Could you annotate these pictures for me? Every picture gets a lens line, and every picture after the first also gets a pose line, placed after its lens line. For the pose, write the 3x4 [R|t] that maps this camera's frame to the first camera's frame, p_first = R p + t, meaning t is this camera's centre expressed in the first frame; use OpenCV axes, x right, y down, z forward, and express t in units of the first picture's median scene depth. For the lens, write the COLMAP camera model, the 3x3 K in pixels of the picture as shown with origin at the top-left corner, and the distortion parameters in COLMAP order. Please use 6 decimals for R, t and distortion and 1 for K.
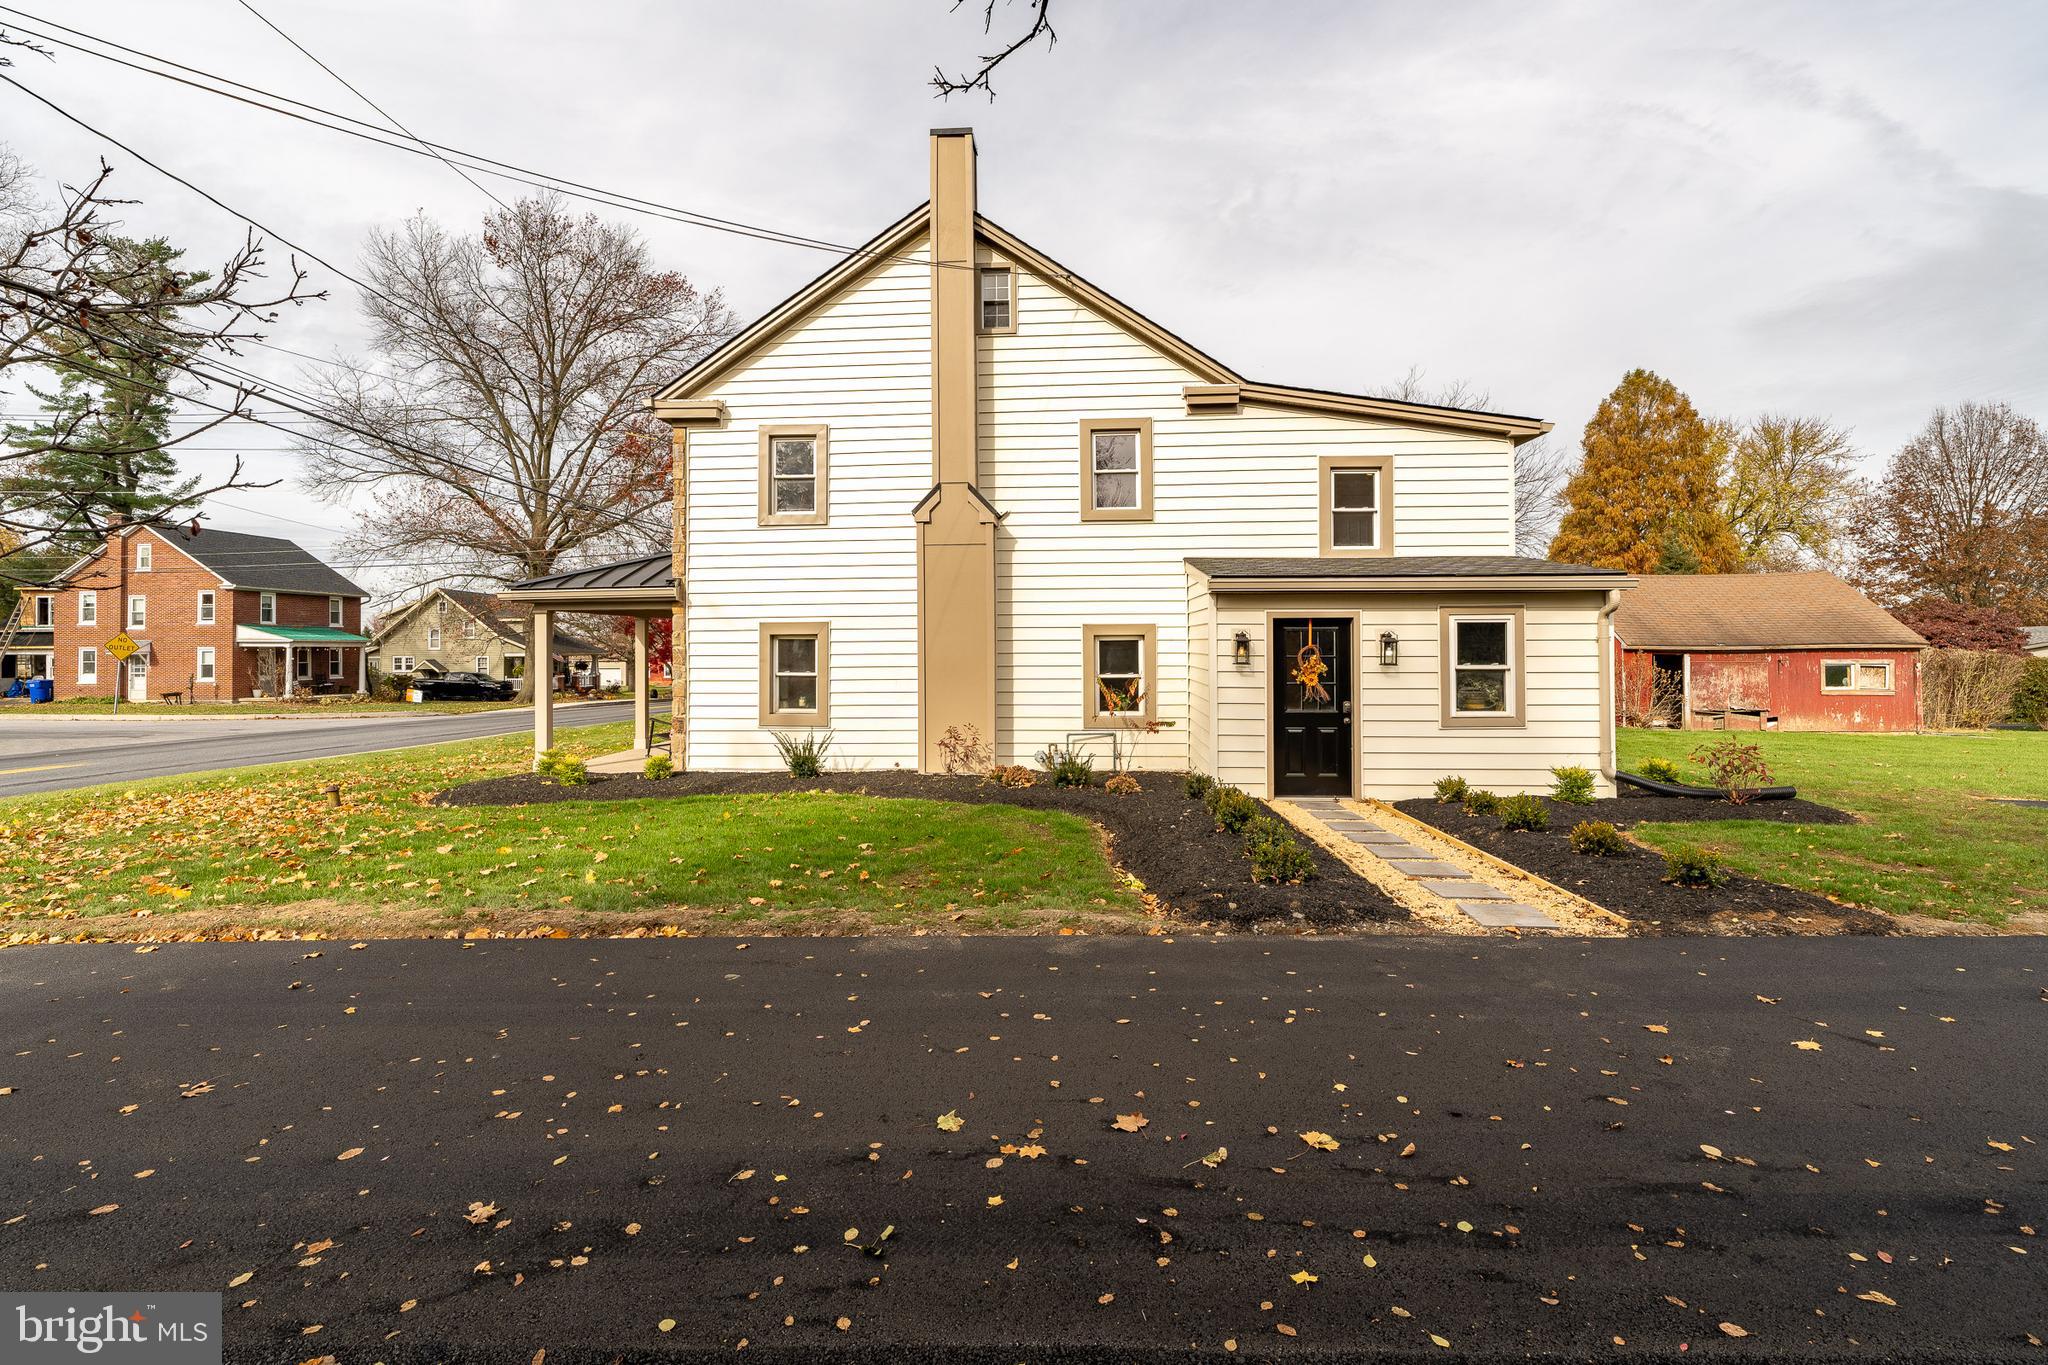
lens RADIAL K [[938.4, 0, 1020.1], [0, 938.4, 654.7], [0, 0, 1]] dist [-0.009446, 0.001180]
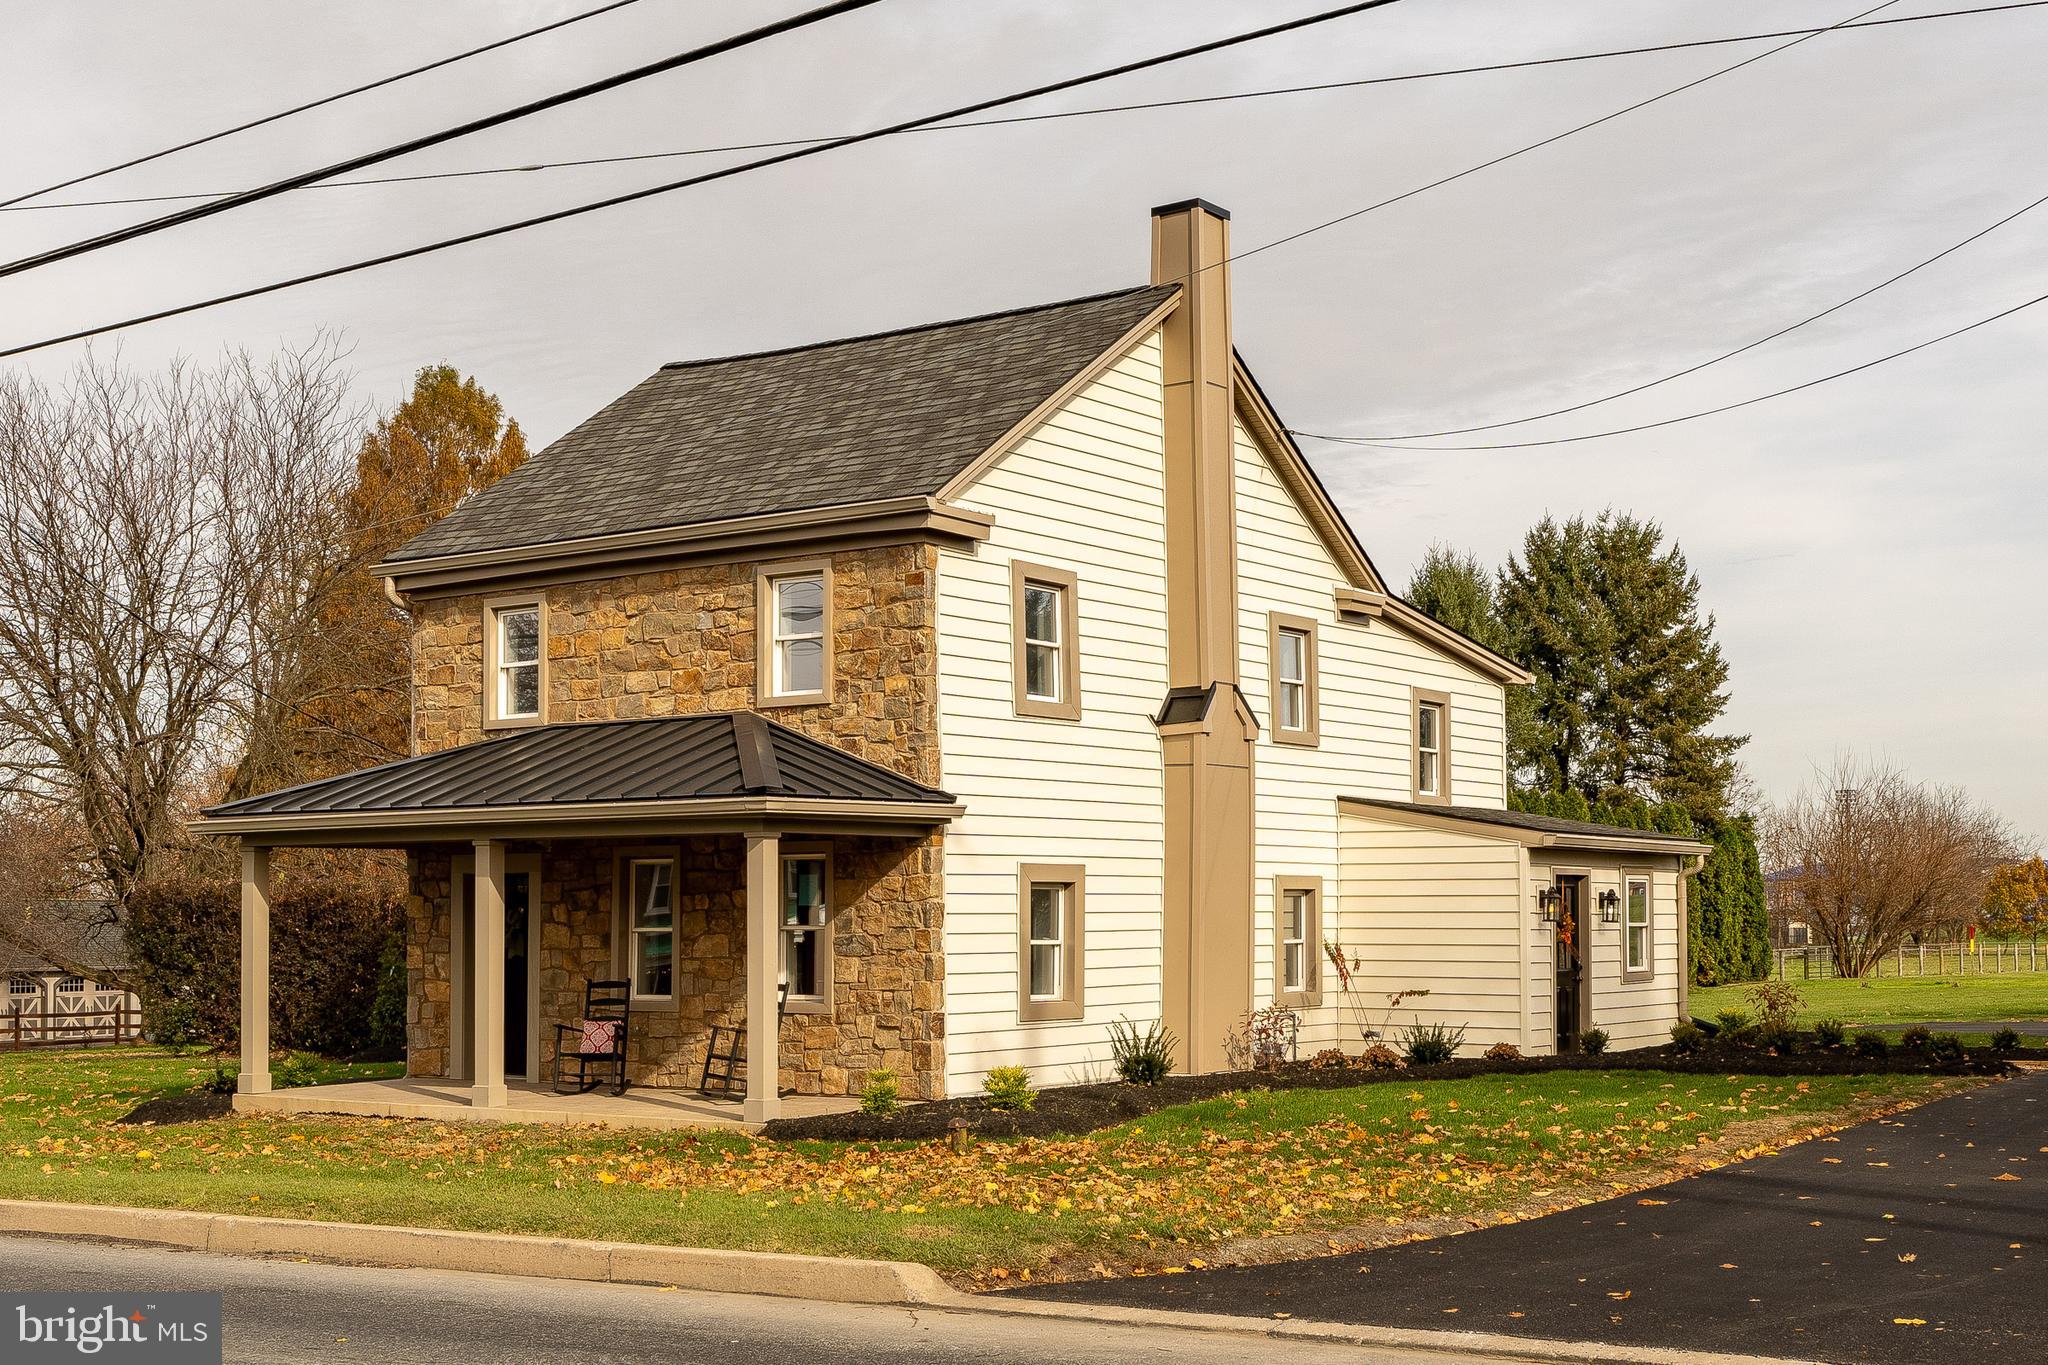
lens RADIAL K [[2464.6, 0, 1152.3], [0, 2464.6, 929.3], [0, 0, 1]] dist [-0.003255, 0.005549]
pose [[0.498836, -0.002229, 0.866694, -1.703512], [0.008432, 0.999962, -0.002281, 0.016298], [-0.866656, 0.008446, 0.498835, 0.065946]]
